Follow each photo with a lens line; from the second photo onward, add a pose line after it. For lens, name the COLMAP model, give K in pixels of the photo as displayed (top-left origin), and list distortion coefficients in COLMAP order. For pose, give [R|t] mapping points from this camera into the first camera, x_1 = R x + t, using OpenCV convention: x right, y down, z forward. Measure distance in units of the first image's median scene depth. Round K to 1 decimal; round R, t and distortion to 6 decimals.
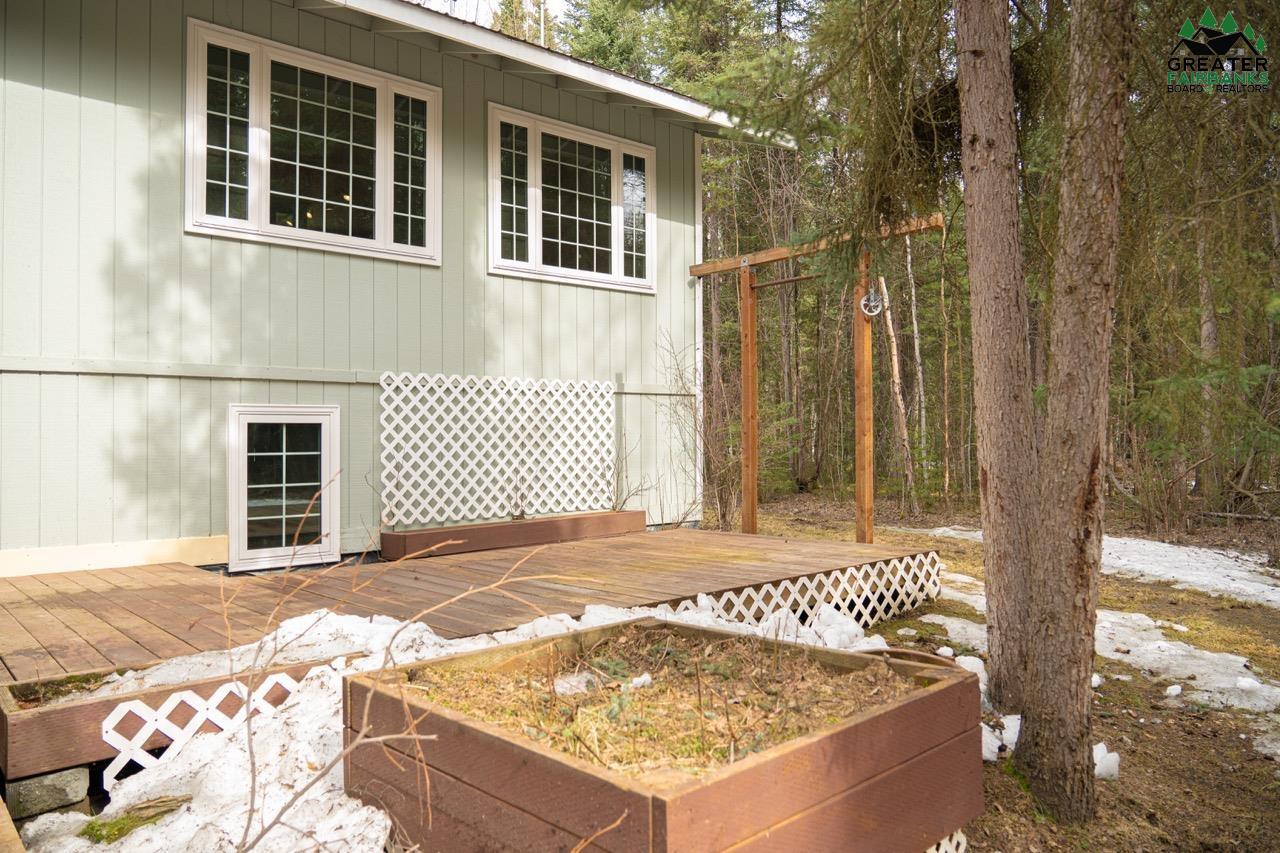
lens RADIAL K [[874.9, 0, 639.6], [0, 874.9, 425.0], [0, 0, 1]] dist [-0.006255, -0.001780]
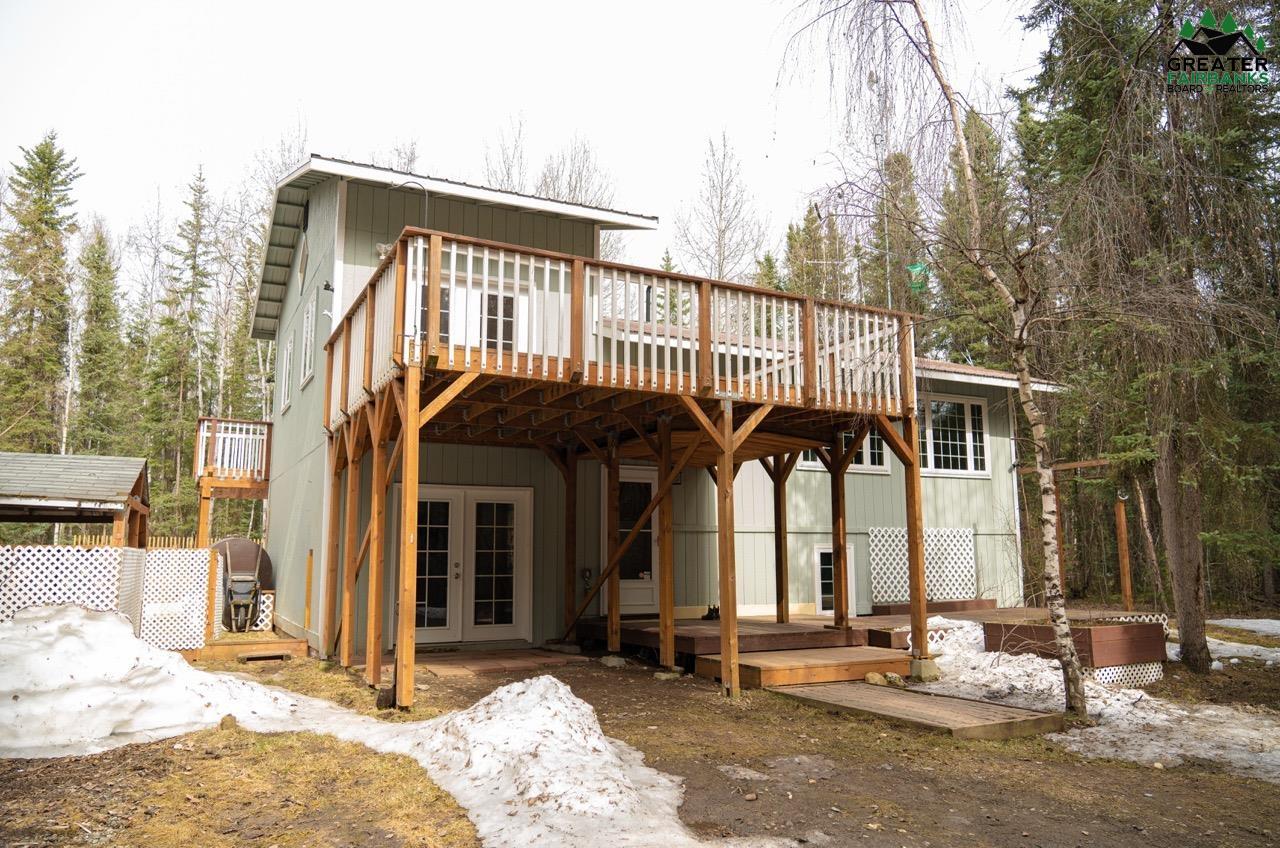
lens RADIAL K [[874.9, 0, 641.1], [0, 874.9, 430.5], [0, 0, 1]] dist [-0.006255, -0.001780]
pose [[0.969877, -0.031752, -0.241516, -0.262077], [0.000876, 0.991916, -0.126890, -0.021609], [0.243593, 0.122856, 0.962065, -0.990804]]
